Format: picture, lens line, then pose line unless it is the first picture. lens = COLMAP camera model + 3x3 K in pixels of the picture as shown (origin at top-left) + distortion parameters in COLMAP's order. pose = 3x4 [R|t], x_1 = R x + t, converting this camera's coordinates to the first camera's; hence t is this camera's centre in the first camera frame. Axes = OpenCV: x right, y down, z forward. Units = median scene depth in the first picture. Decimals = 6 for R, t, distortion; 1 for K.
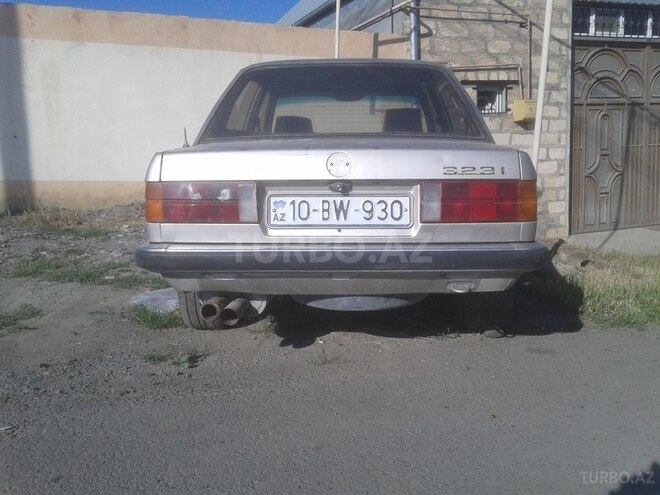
lens RADIAL K [[705.4, 0, 332.4], [0, 705.4, 245.2], [0, 0, 1]] dist [0.012862, 0.000000]
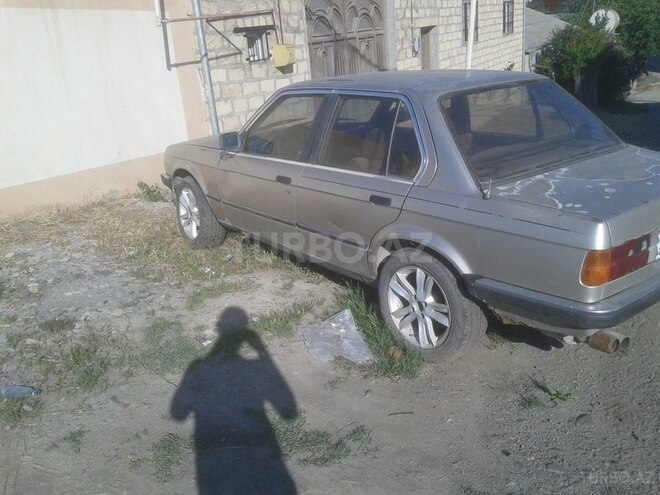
lens RADIAL K [[705.4, 0, 331.4], [0, 705.4, 250.9], [0, 0, 1]] dist [0.012862, 0.000000]
pose [[0.761765, -0.225899, 0.607193, -0.369001], [0.140068, 0.972499, 0.186083, -0.097981], [-0.632531, -0.056703, 0.772457, 0.152369]]
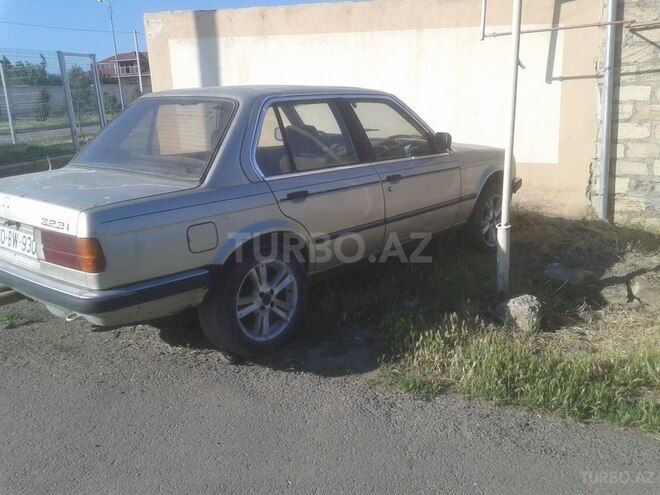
lens RADIAL K [[705.4, 0, 330.7], [0, 705.4, 246.5], [0, 0, 1]] dist [0.012862, 0.000000]
pose [[0.726700, 0.147632, -0.670904, 0.451097], [-0.067421, 0.987247, 0.144215, -0.090996], [0.683639, -0.059568, 0.727386, 0.148373]]
